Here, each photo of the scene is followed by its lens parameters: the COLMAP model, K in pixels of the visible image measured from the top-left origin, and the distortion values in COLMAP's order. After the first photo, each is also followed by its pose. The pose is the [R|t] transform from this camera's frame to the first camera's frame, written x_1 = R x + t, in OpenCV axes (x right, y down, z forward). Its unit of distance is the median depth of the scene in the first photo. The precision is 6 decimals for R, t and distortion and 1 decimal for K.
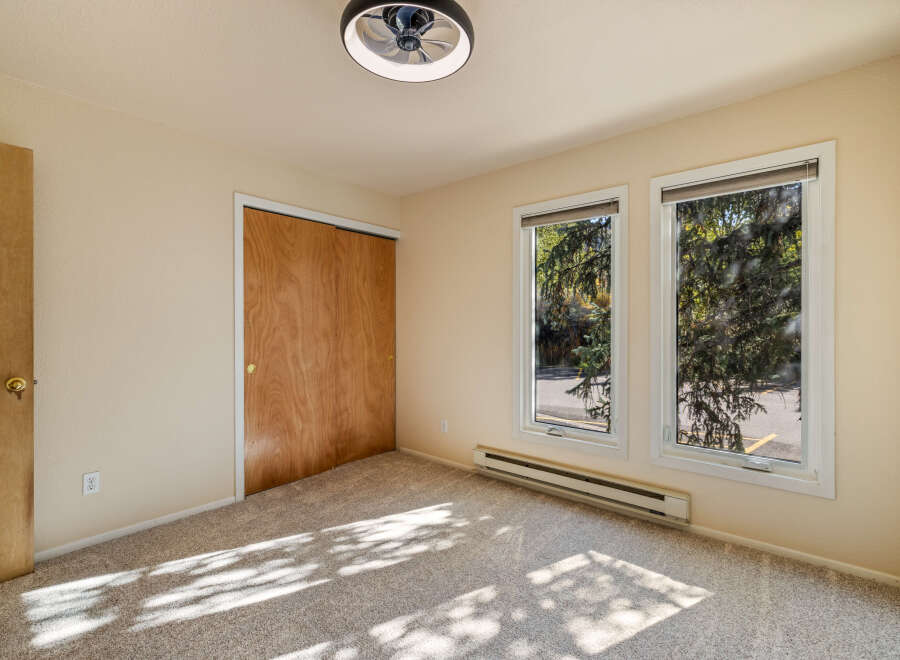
lens RADIAL K [[427.5, 0, 446.6], [0, 427.5, 329.7], [0, 0, 1]] dist [-0.000374, 0.001262]
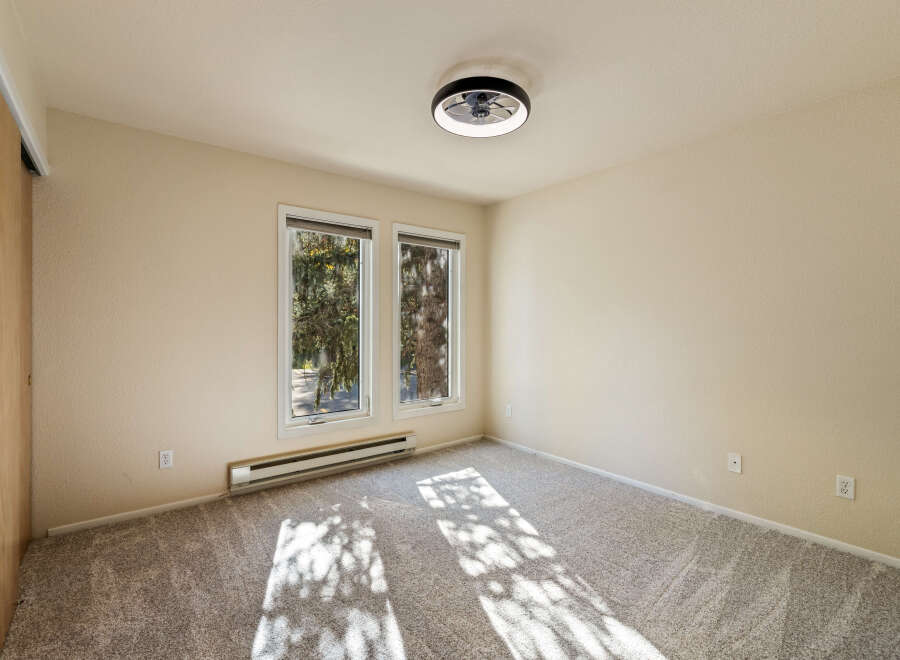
lens RADIAL K [[423.7, 0, 447.0], [0, 423.7, 324.2], [0, 0, 1]] dist [-0.001670, -0.000609]
pose [[0.207925, -0.002048, 0.978143, -0.887222], [0.004814, 0.999988, 0.001070, -0.010662], [-0.978133, 0.004486, 0.207933, 0.527960]]
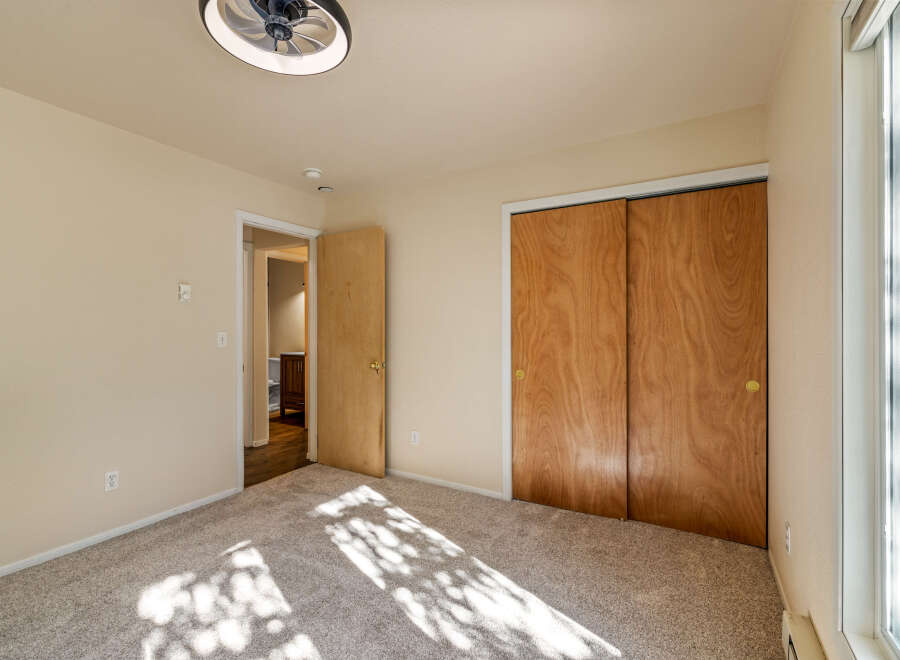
lens RADIAL K [[427.5, 0, 446.6], [0, 427.5, 329.7], [0, 0, 1]] dist [-0.000374, 0.001262]
pose [[0.173214, 0.002821, -0.984880, 0.568569], [-0.005707, 0.999982, 0.001860, -0.015054], [0.984868, 0.005299, 0.173227, 0.747641]]
